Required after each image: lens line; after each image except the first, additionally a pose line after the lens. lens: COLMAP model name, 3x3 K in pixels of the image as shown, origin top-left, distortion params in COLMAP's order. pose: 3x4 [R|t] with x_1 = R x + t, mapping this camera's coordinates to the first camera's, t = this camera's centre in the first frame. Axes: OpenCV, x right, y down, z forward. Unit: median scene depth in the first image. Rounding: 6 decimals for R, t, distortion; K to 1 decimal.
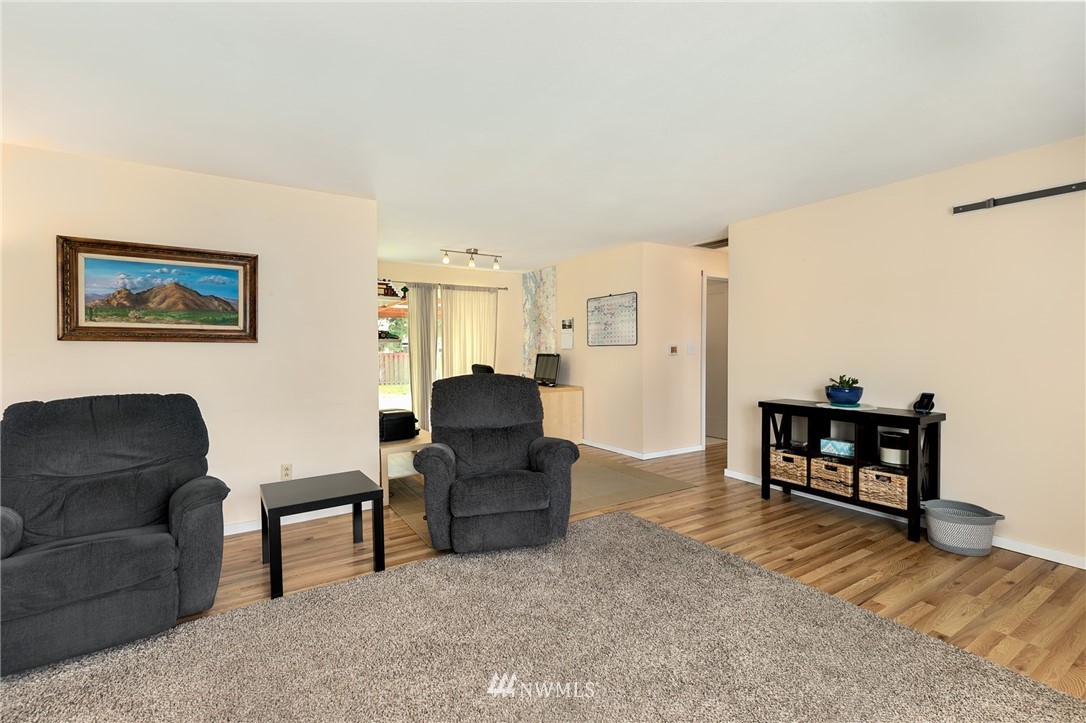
lens RADIAL K [[490.6, 0, 544.6], [0, 490.6, 354.8], [0, 0, 1]] dist [0.002780, -0.000002]
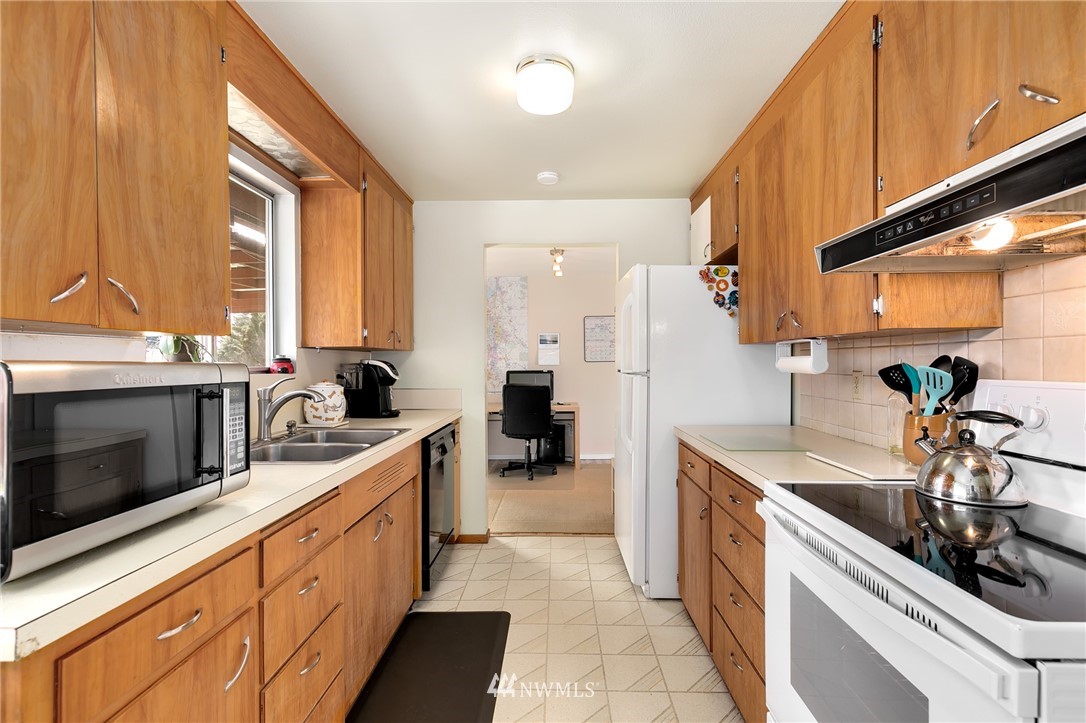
lens RADIAL K [[490.6, 0, 544.9], [0, 490.6, 362.5], [0, 0, 1]] dist [0.002780, -0.000002]
pose [[0.552851, 0.005263, 0.833263, -0.720548], [0.017722, 0.999680, -0.018072, 0.000490], [-0.833091, 0.024758, 0.552581, 0.446412]]
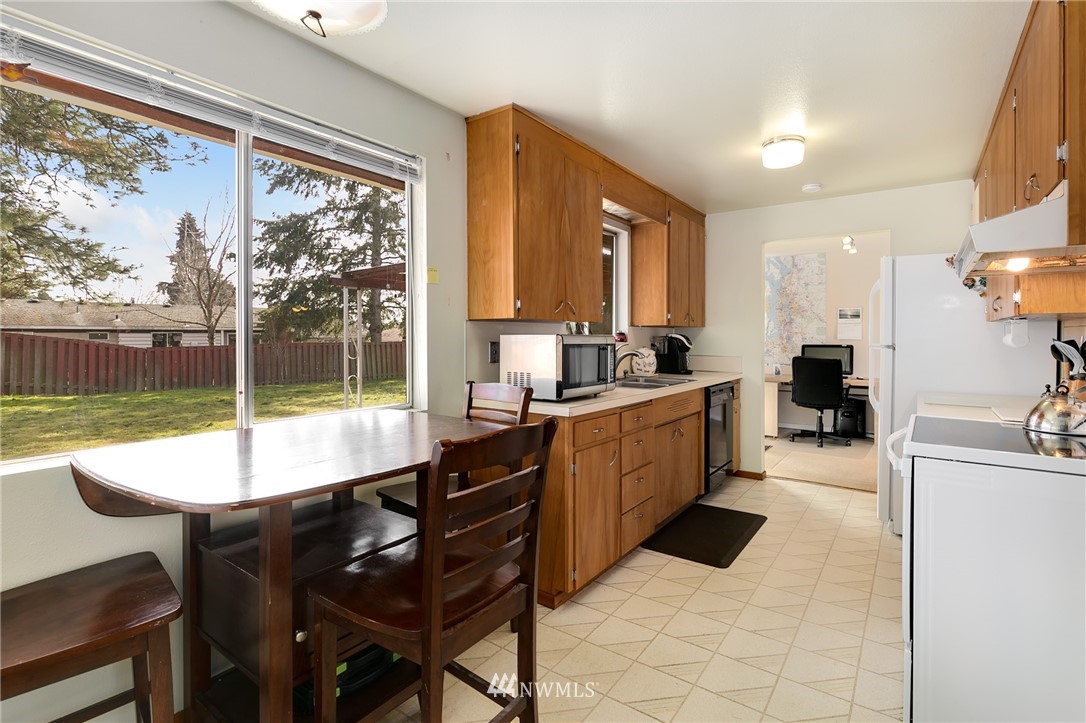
lens RADIAL K [[520.8, 0, 549.5], [0, 520.8, 340.1], [0, 0, 1]] dist [-0.003894, -0.000027]
pose [[0.922974, 0.008429, 0.384769, -0.842073], [-0.002854, 0.999883, -0.015057, 0.005862], [-0.384851, 0.012799, 0.922890, 0.266642]]
